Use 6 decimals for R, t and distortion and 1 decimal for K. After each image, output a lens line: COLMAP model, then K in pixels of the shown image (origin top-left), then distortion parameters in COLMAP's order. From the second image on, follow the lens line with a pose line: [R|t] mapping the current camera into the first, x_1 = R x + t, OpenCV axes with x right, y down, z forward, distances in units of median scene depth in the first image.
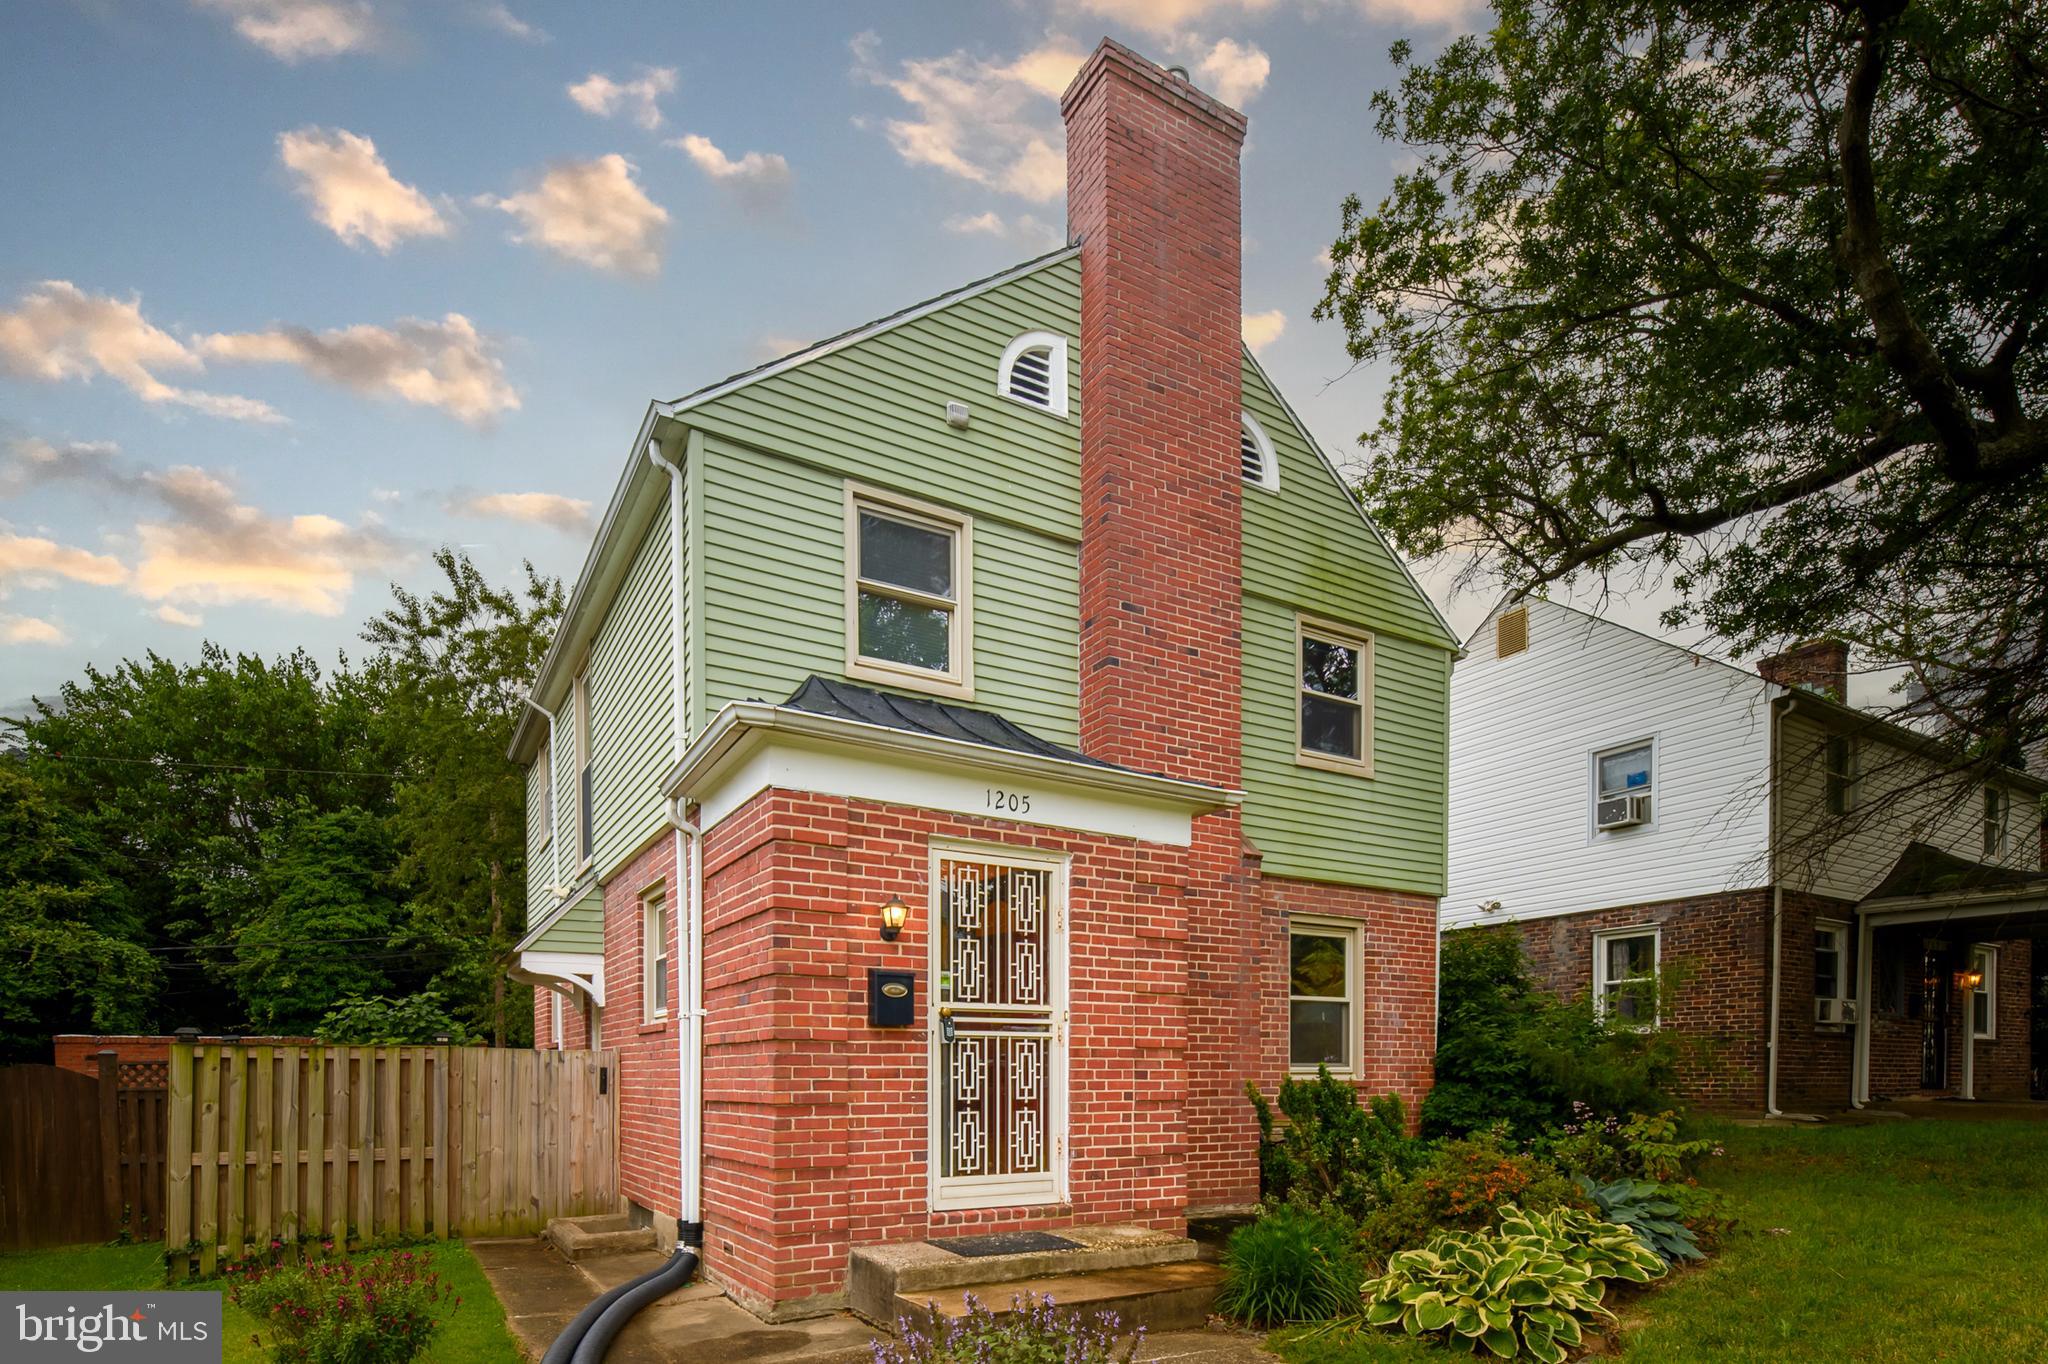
lens RADIAL K [[1018.5, 0, 1022.9], [0, 1018.5, 862.7], [0, 0, 1]] dist [-0.004127, -0.000870]
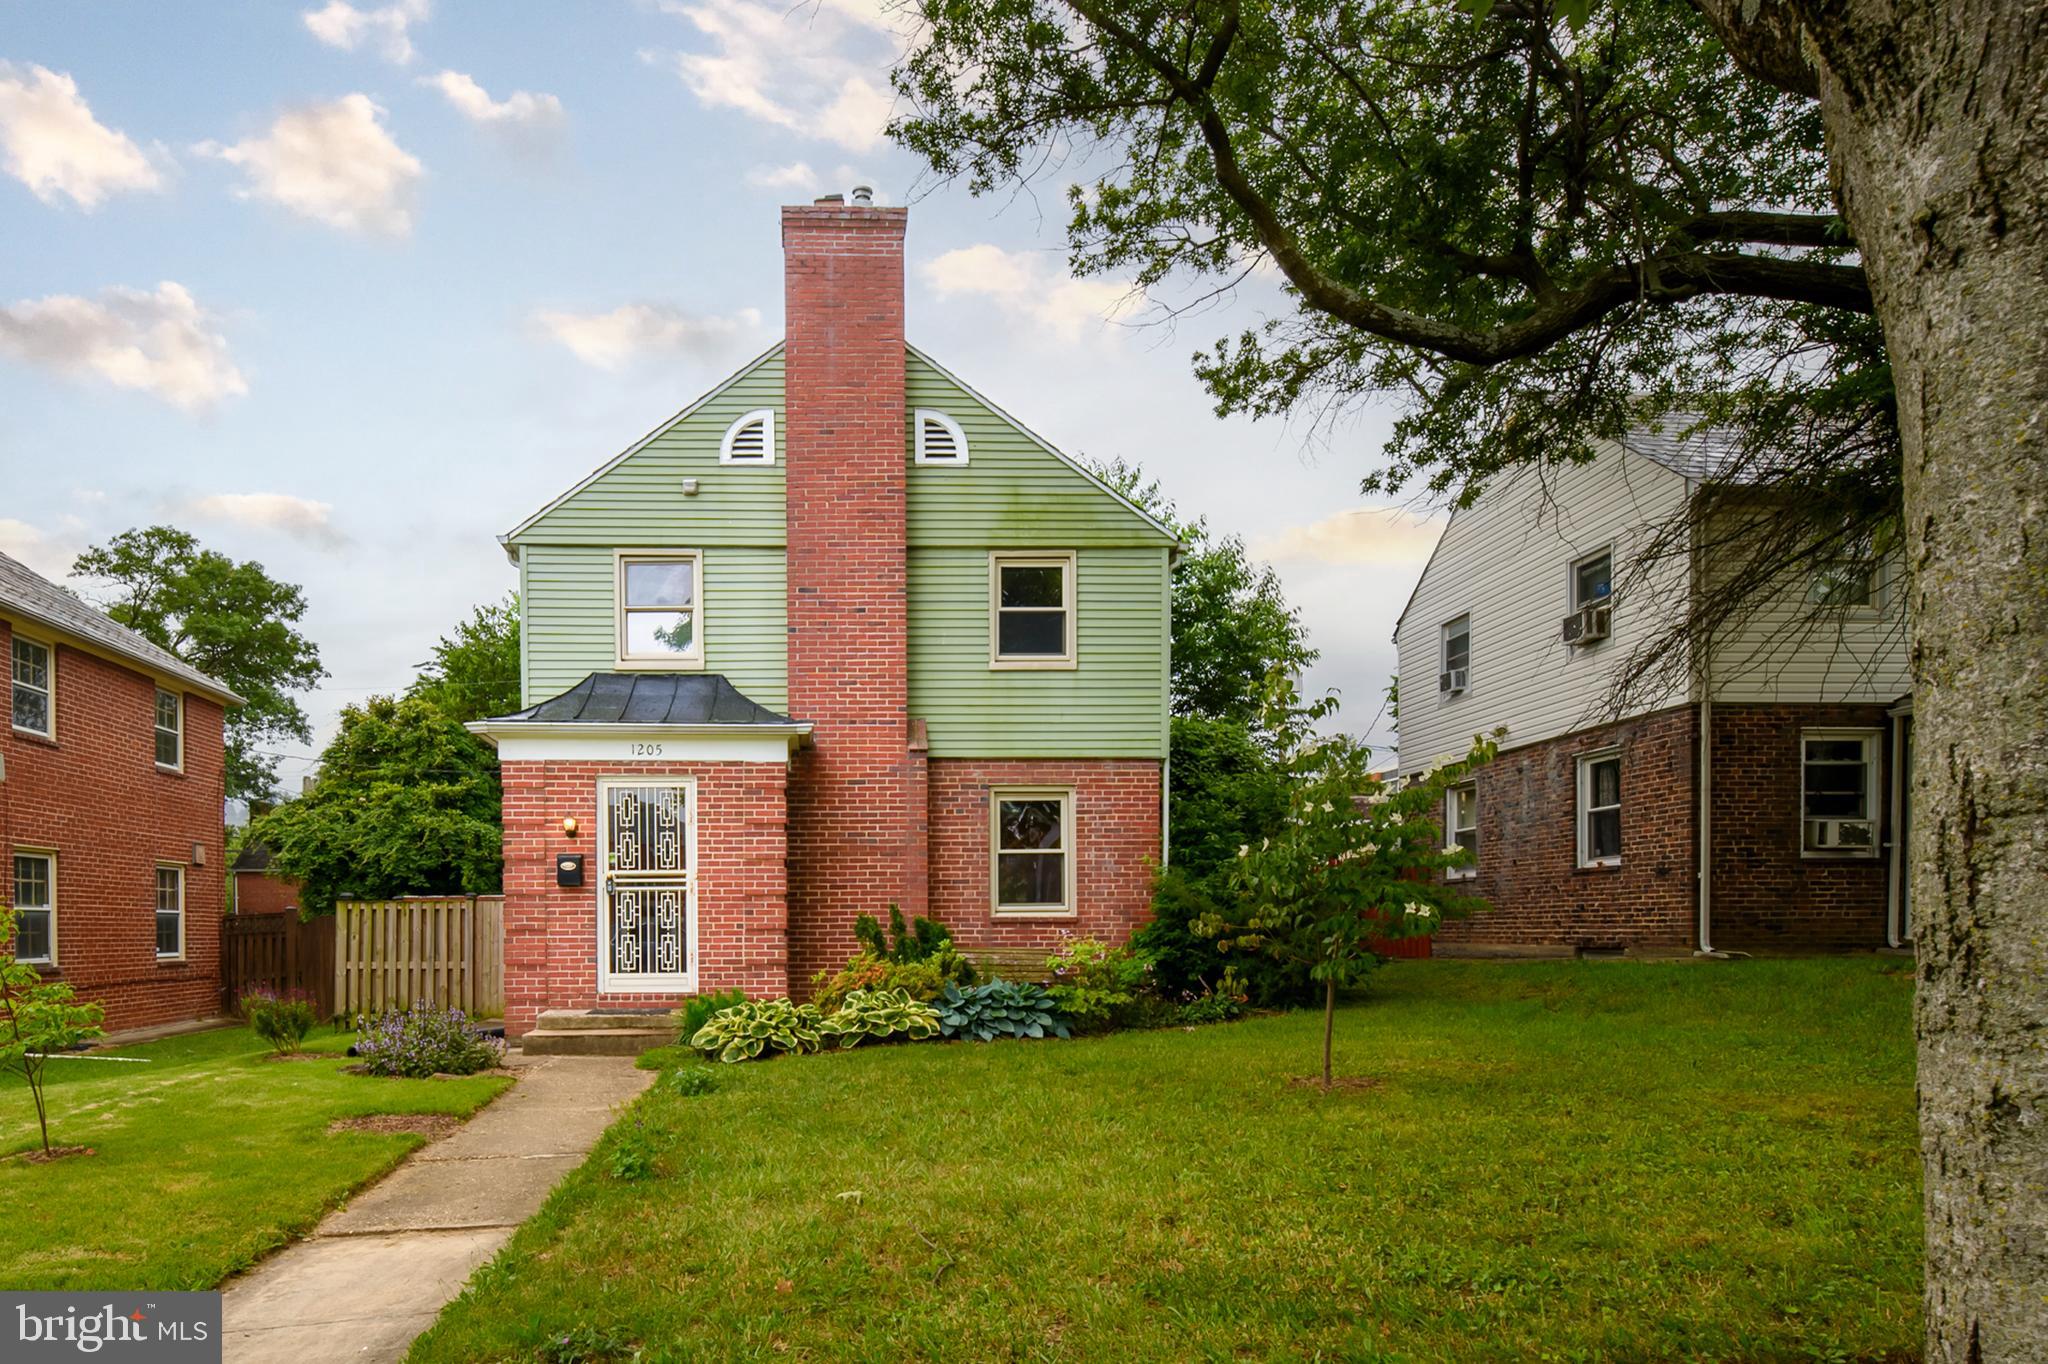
lens RADIAL K [[1165.9, 0, 959.1], [0, 1165.9, 574.7], [0, 0, 1]] dist [-0.002376, -0.000825]
pose [[0.907642, -0.127531, -0.399903, 1.117642], [0.092519, 0.990079, -0.105754, -0.083388], [0.409423, 0.058988, 0.910436, -0.507884]]
